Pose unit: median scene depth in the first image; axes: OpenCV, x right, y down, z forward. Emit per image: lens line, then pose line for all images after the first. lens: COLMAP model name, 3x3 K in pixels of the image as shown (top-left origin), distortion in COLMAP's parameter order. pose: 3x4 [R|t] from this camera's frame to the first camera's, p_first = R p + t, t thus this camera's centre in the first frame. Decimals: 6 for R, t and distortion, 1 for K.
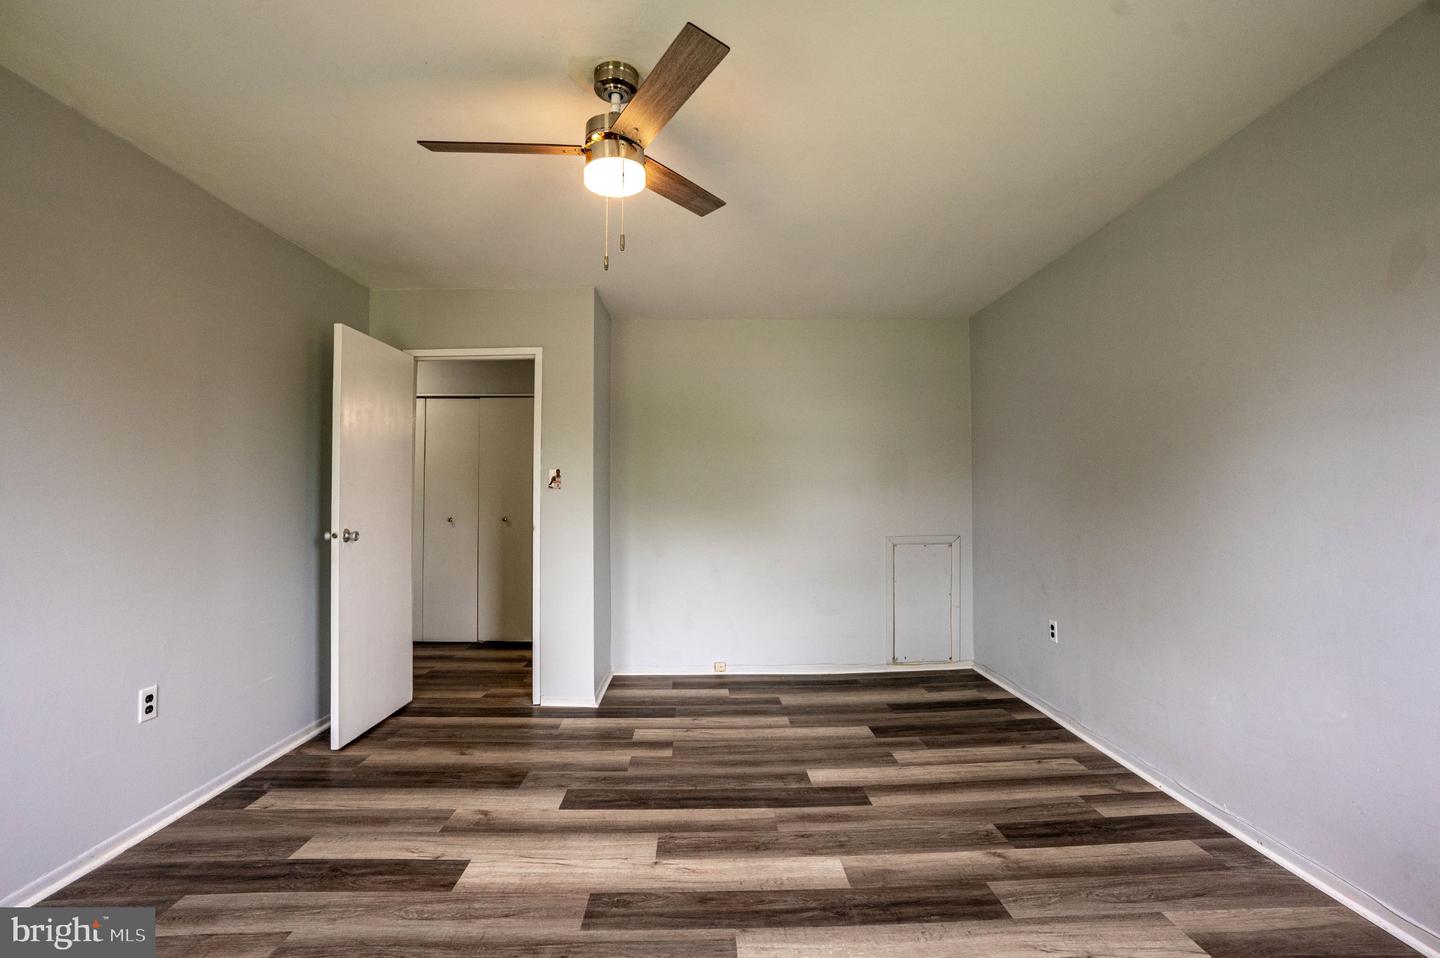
lens RADIAL K [[662.6, 0, 716.3], [0, 662.6, 475.9], [0, 0, 1]] dist [-0.084602, 0.044178]
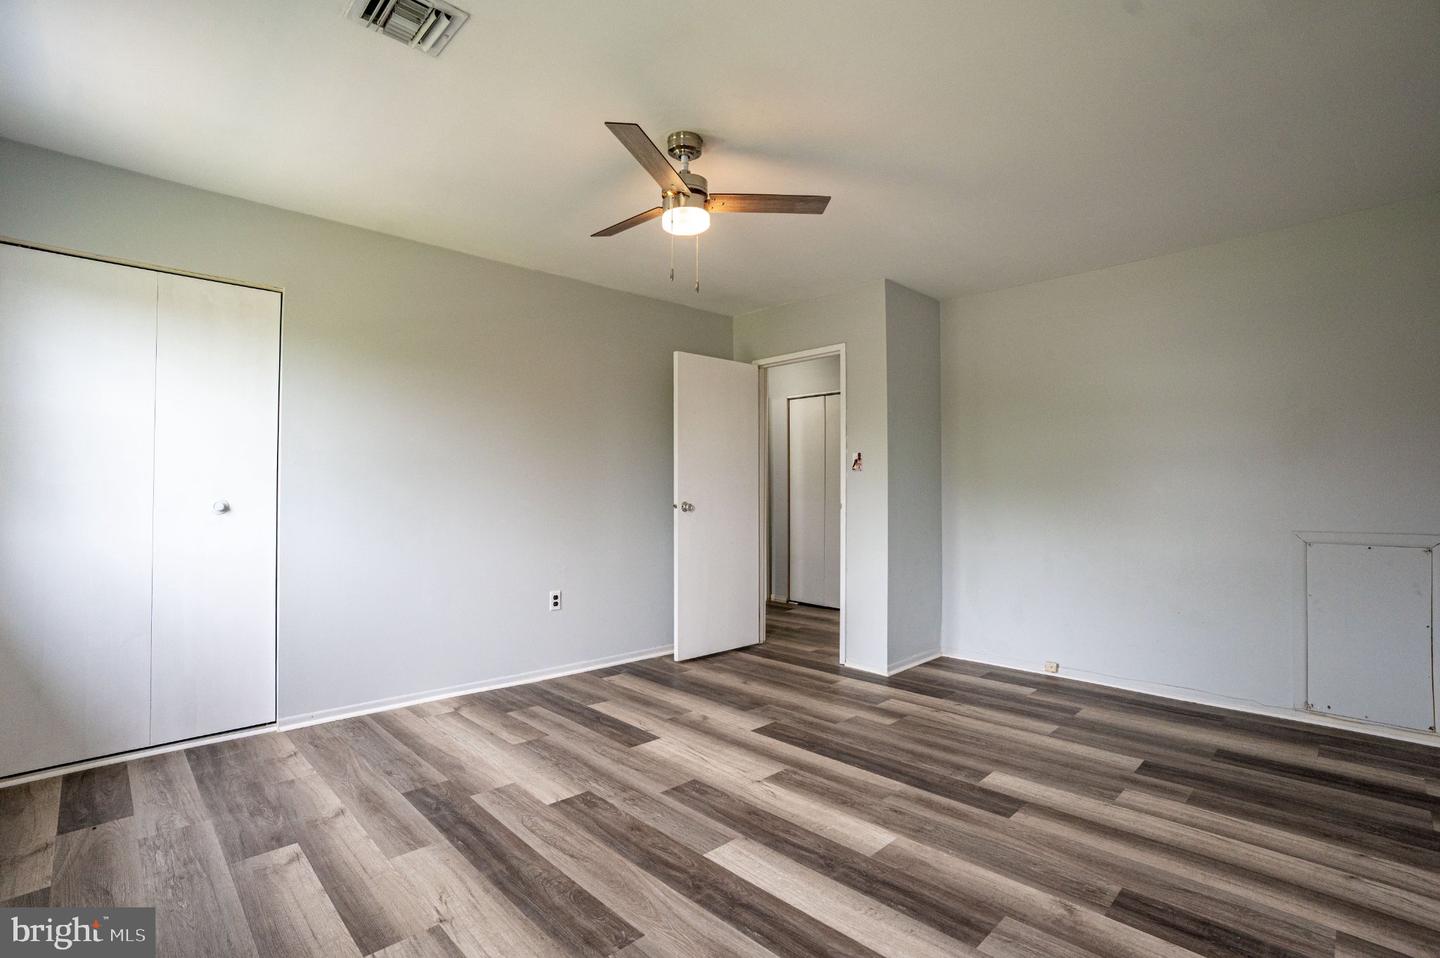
lens RADIAL K [[662.6, 0, 716.3], [0, 662.6, 475.9], [0, 0, 1]] dist [-0.084602, 0.044178]
pose [[0.685310, -0.011033, -0.728168, 0.496428], [0.018555, 0.999825, 0.002314, 0.025333], [0.728015, -0.015097, 0.685395, 0.092873]]
